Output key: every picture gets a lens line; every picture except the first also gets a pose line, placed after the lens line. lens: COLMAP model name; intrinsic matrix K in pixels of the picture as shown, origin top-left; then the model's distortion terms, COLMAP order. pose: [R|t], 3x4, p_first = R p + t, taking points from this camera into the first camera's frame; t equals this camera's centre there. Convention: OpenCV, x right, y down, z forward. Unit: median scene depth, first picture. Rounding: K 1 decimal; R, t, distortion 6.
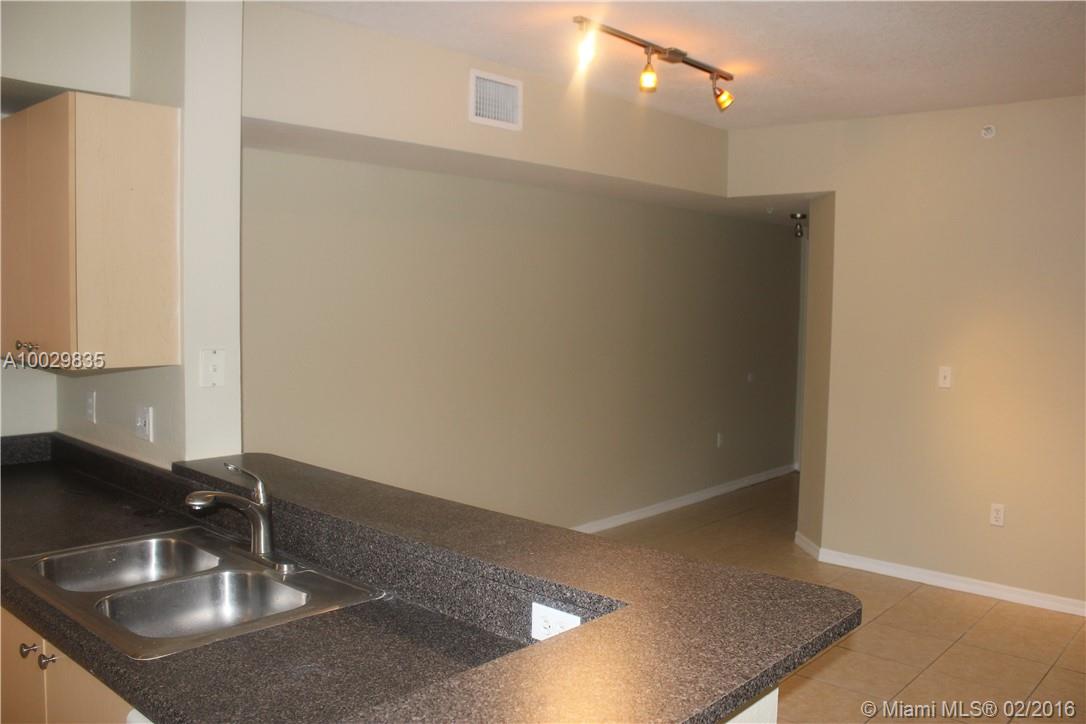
lens RADIAL K [[911.9, 0, 543.0], [0, 911.9, 362.0], [0, 0, 1]] dist [-0.105816, 0.004082]
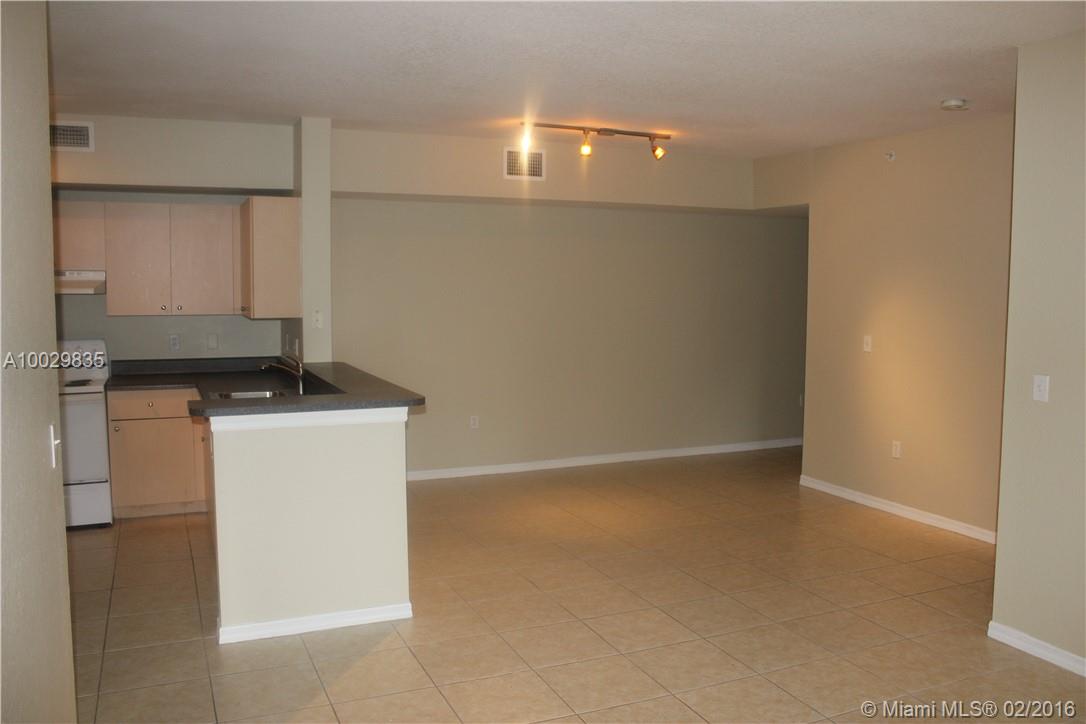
lens RADIAL K [[911.9, 0, 543.0], [0, 911.9, 362.0], [0, 0, 1]] dist [-0.105816, 0.004082]
pose [[0.913904, 0.023139, -0.405271, 0.648604], [-0.023016, 0.999722, 0.005178, 0.056208], [0.405278, 0.004595, 0.914182, -0.469778]]
